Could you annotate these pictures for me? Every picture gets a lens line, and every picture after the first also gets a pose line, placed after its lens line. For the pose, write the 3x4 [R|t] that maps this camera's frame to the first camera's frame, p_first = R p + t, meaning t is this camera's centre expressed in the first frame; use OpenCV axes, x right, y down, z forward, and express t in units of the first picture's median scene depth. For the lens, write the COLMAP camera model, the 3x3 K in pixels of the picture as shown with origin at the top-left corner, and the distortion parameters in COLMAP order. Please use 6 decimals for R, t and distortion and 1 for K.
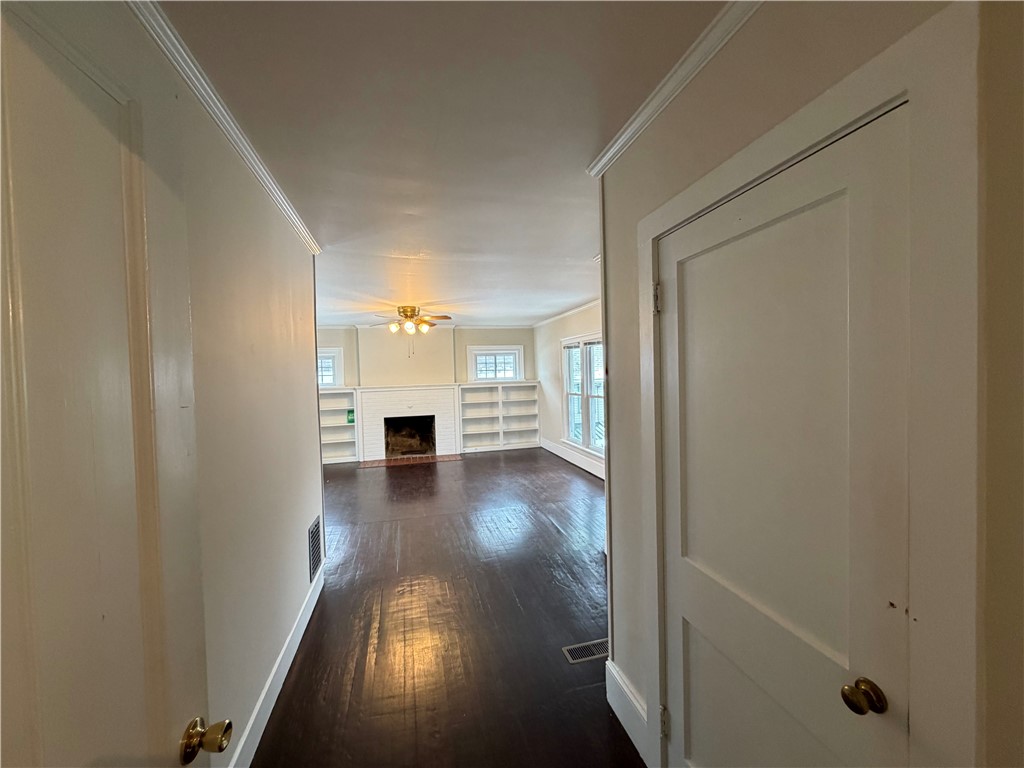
lens RADIAL K [[411.4, 0, 510.2], [0, 411.4, 385.8], [0, 0, 1]] dist [0.000746, 0.000565]
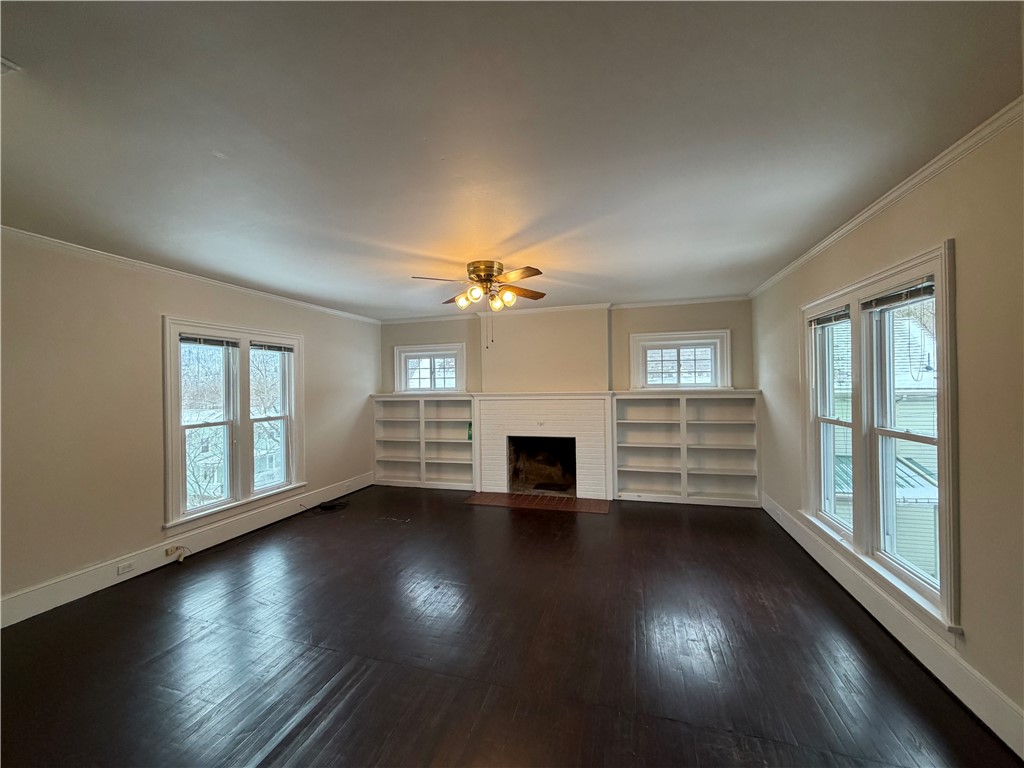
lens RADIAL K [[411.4, 0, 506.3], [0, 411.4, 386.0], [0, 0, 1]] dist [0.000746, 0.000565]
pose [[0.854788, 0.016004, -0.518730, 0.067501], [-0.024655, 0.999648, -0.009785, -0.004282], [0.518391, 0.021153, 0.854882, 0.347349]]
